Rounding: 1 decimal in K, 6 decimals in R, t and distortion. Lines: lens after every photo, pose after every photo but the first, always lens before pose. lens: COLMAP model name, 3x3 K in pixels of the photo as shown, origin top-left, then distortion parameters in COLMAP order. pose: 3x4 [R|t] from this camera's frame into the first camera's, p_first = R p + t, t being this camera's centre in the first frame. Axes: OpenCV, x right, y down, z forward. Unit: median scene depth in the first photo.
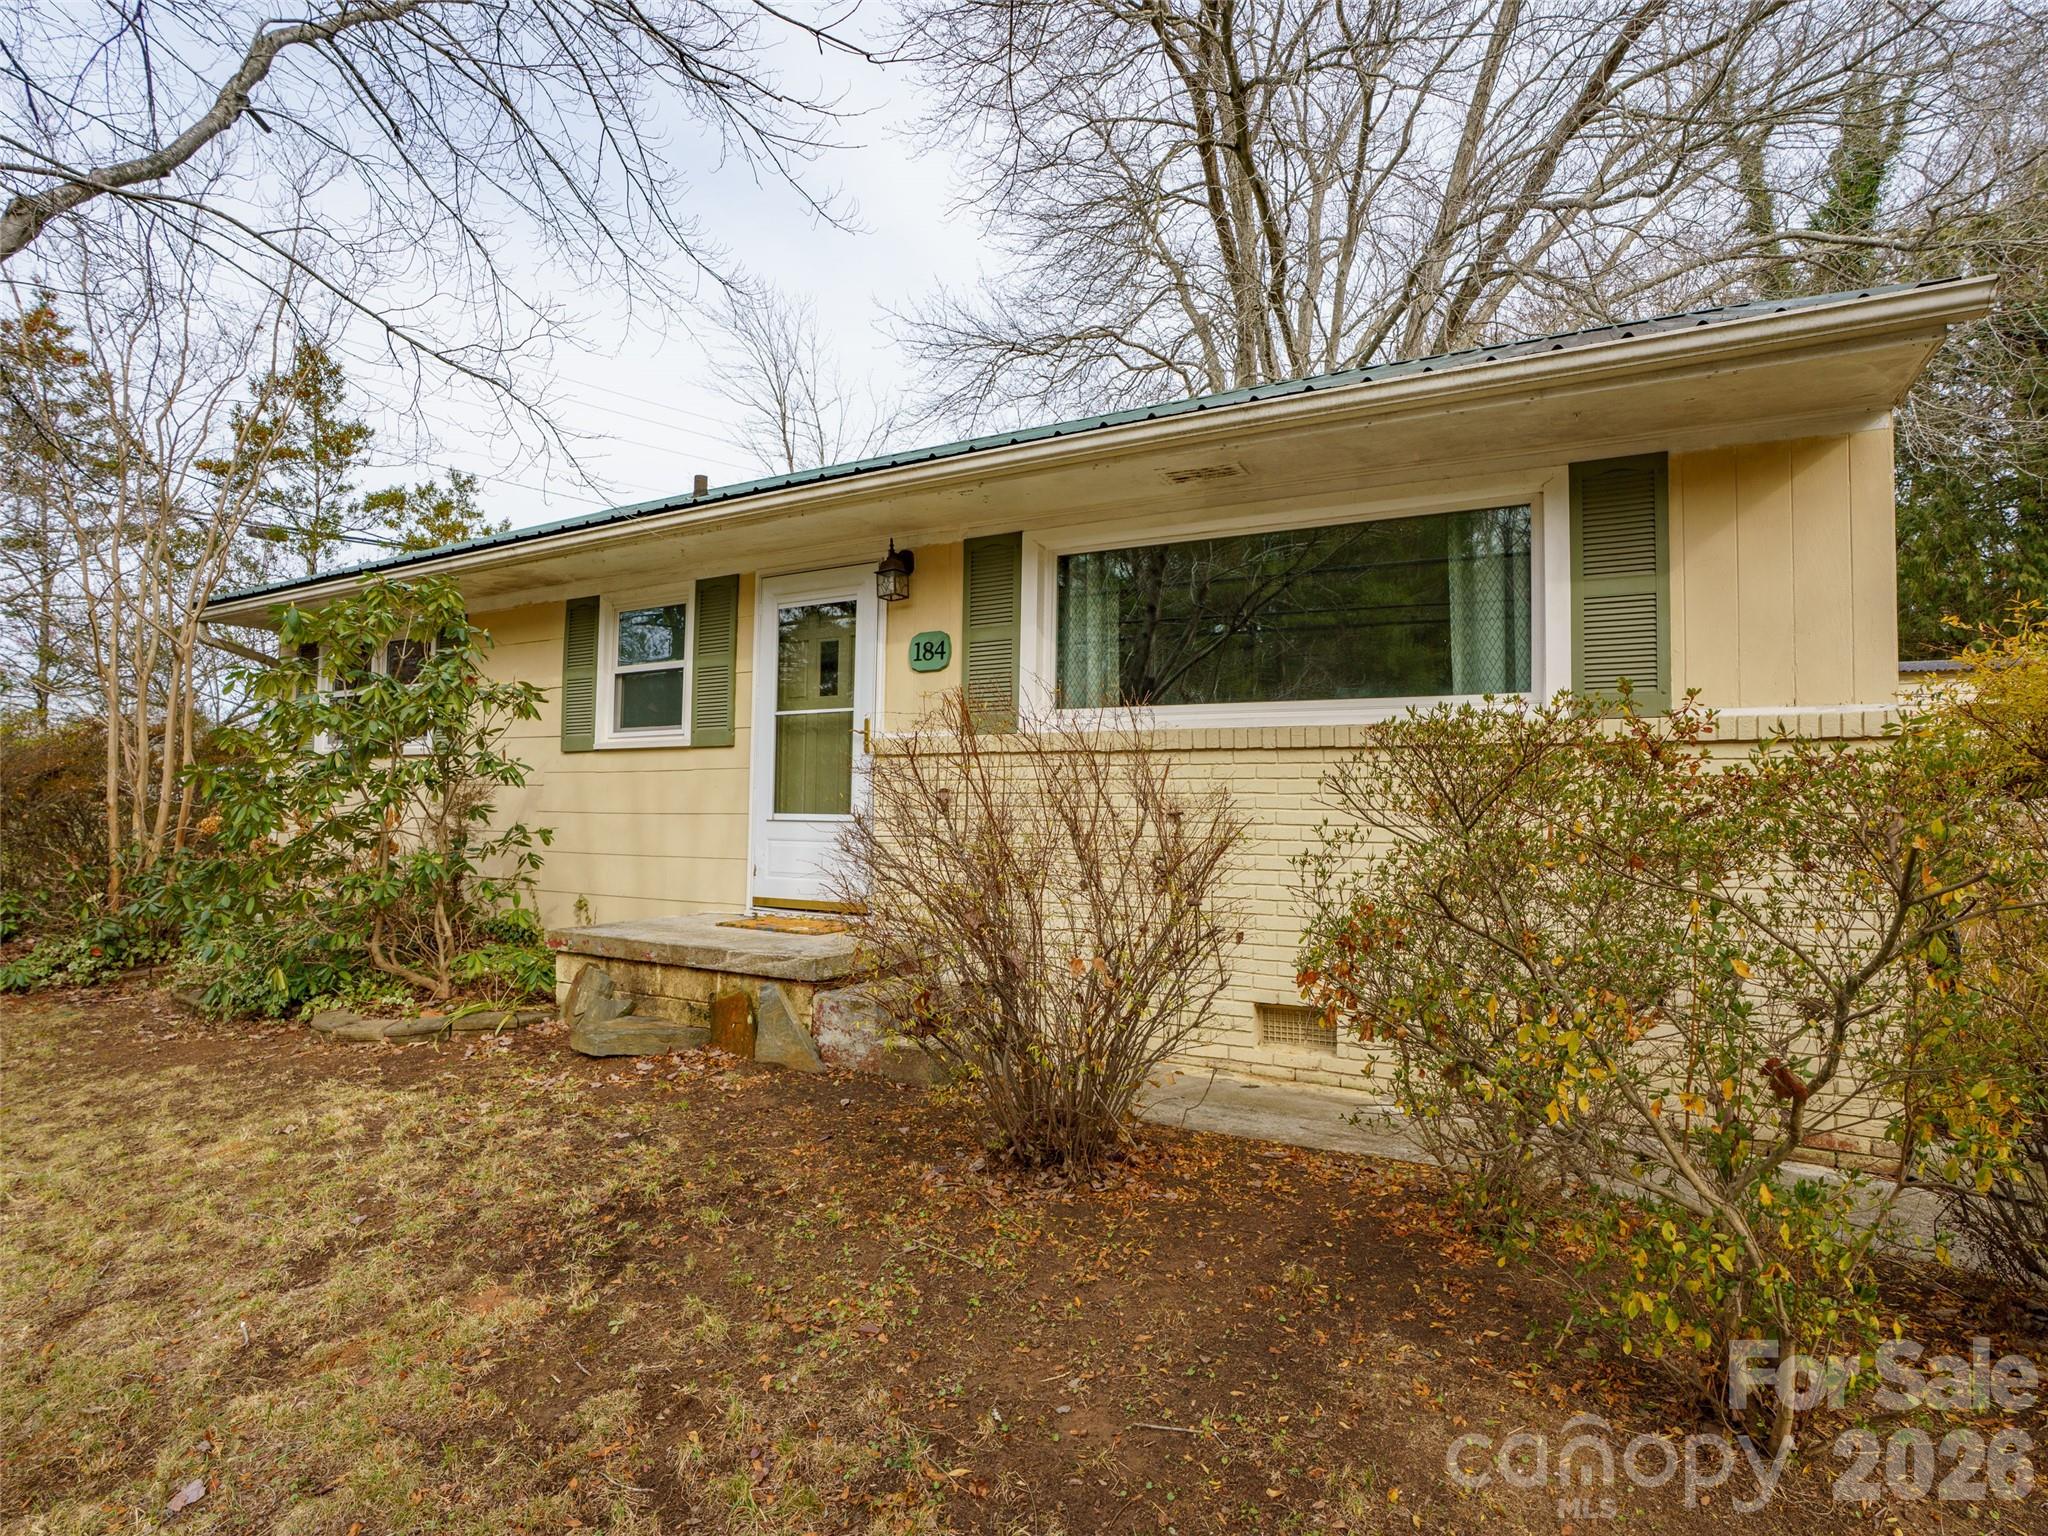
lens RADIAL K [[1084.3, 0, 1005.6], [0, 1084.3, 771.5], [0, 0, 1]] dist [-0.087632, 0.054524]
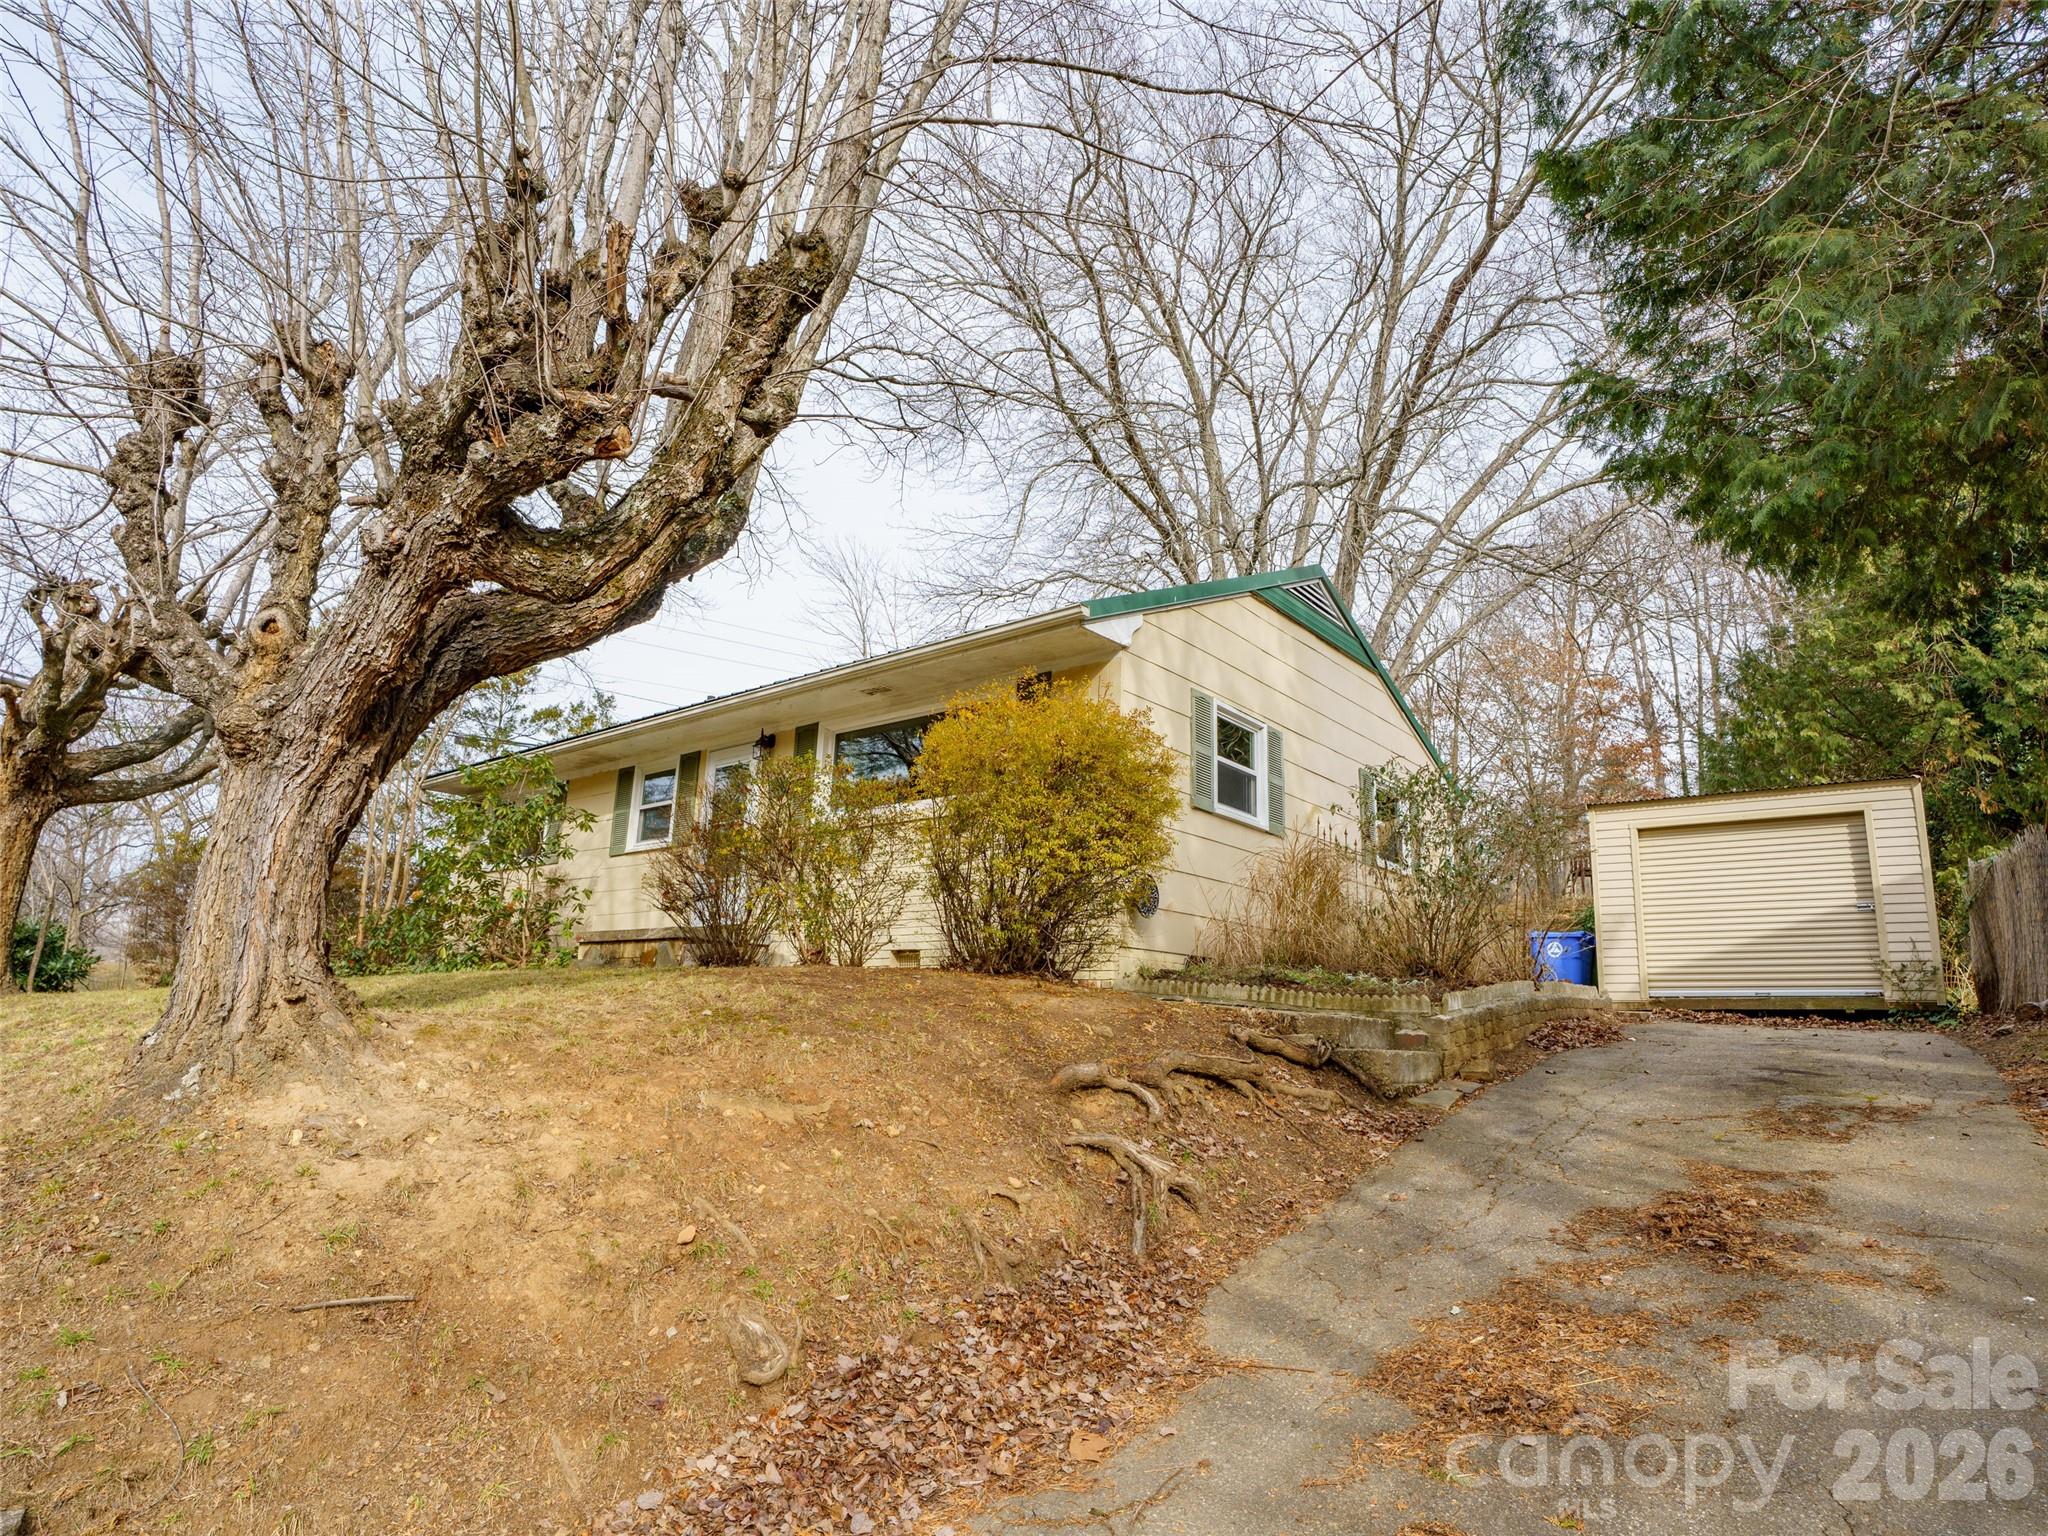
lens RADIAL K [[1136.6, 0, 1030.1], [0, 1136.6, 759.3], [0, 0, 1]] dist [-0.066317, 0.028289]
pose [[0.989719, -0.023799, -0.141034, 0.583710], [-0.004465, 0.980437, -0.196784, 0.208050], [0.142958, 0.195390, 0.970250, -0.784037]]
